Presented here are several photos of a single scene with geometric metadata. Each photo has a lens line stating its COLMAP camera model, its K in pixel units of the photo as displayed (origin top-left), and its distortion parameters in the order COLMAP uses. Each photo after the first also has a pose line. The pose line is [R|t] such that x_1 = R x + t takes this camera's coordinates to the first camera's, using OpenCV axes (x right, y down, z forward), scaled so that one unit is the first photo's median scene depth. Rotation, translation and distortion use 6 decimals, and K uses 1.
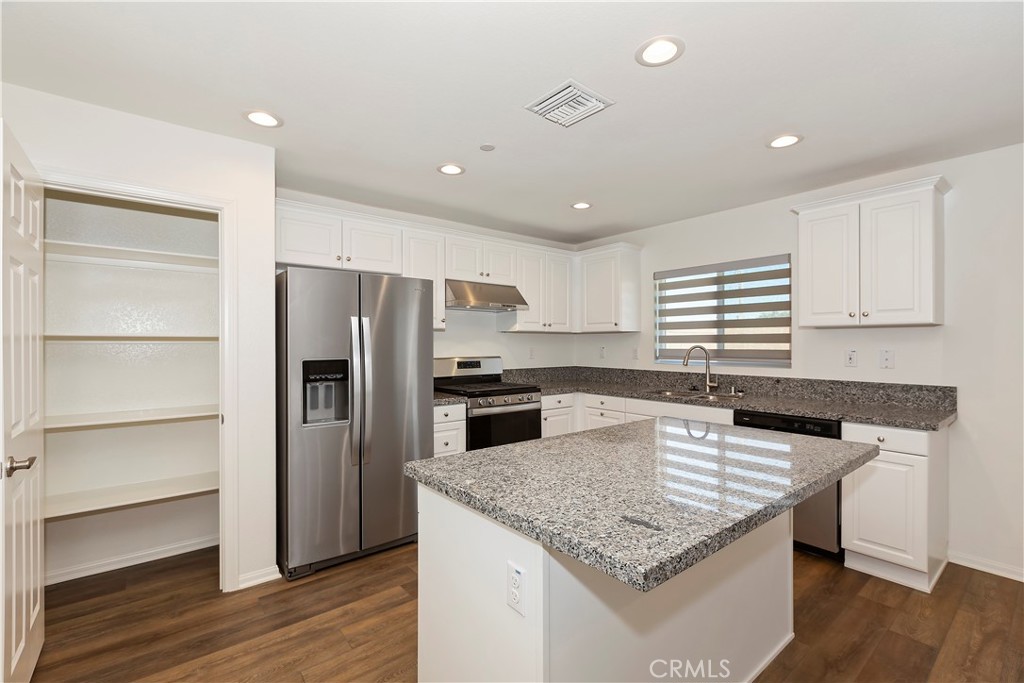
lens RADIAL K [[454.9, 0, 512.1], [0, 454.9, 336.5], [0, 0, 1]] dist [0.000514, 0.000508]
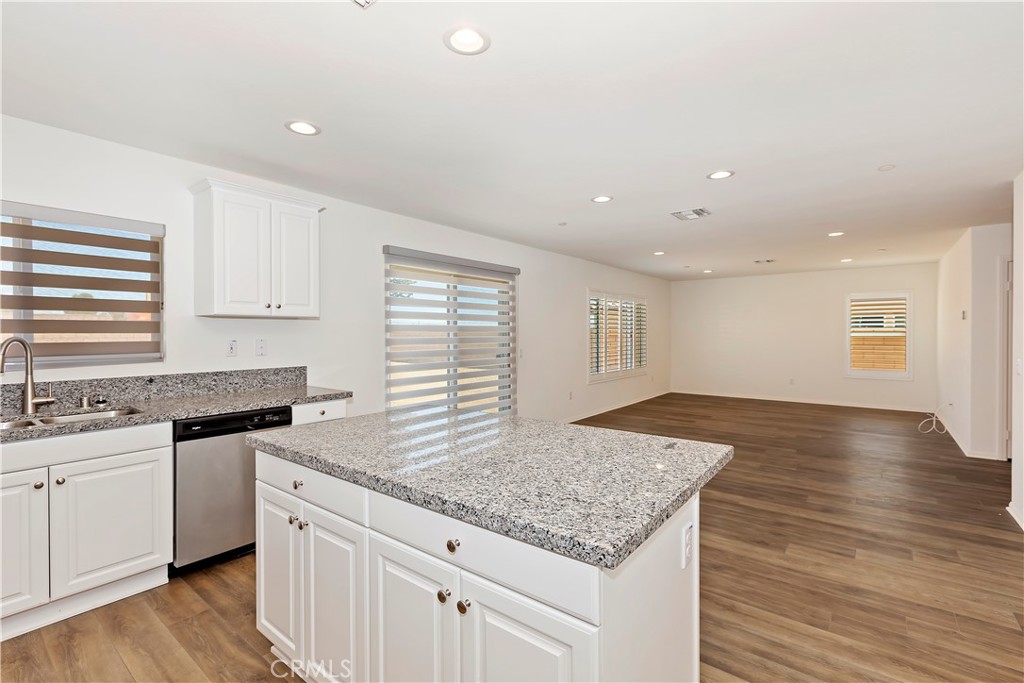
lens RADIAL K [[454.9, 0, 512.1], [0, 454.9, 336.5], [0, 0, 1]] dist [0.000514, 0.000508]
pose [[-0.222430, -0.006889, 0.974924, -0.333416], [-0.010859, 0.999931, 0.004588, 0.010422], [-0.974888, -0.009566, -0.222490, 0.561241]]
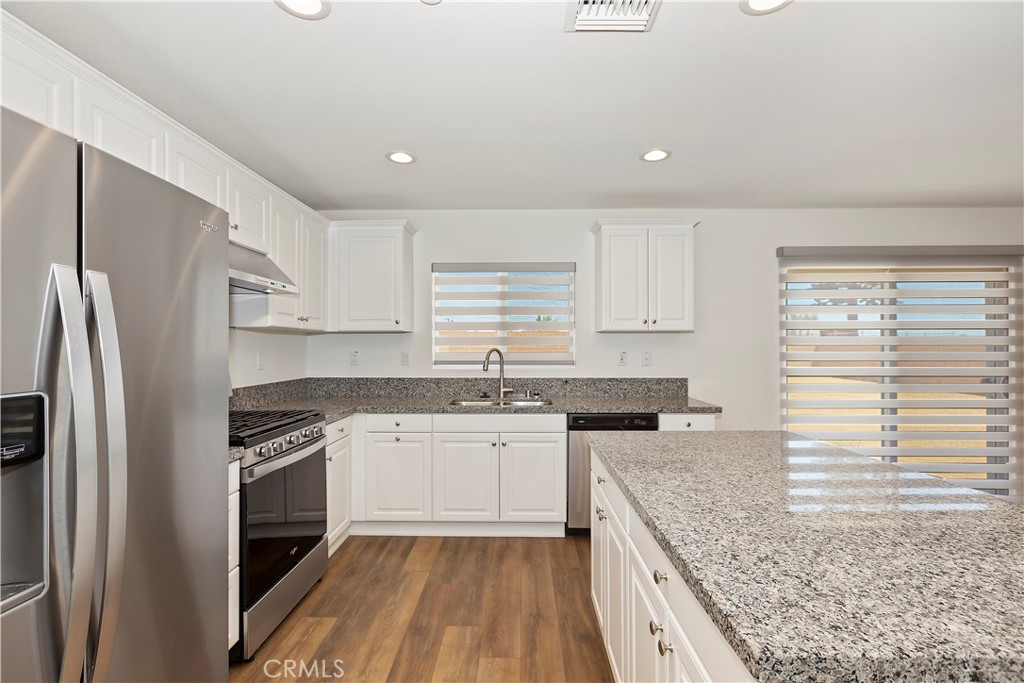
lens RADIAL K [[454.8, 0, 516.9], [0, 454.8, 343.4], [0, 0, 1]] dist [-0.000700, -0.000003]
pose [[0.640265, 0.004323, 0.768142, -0.300046], [-0.010063, 0.999946, 0.002760, 0.007535], [-0.768088, -0.009497, 0.640274, 0.413052]]
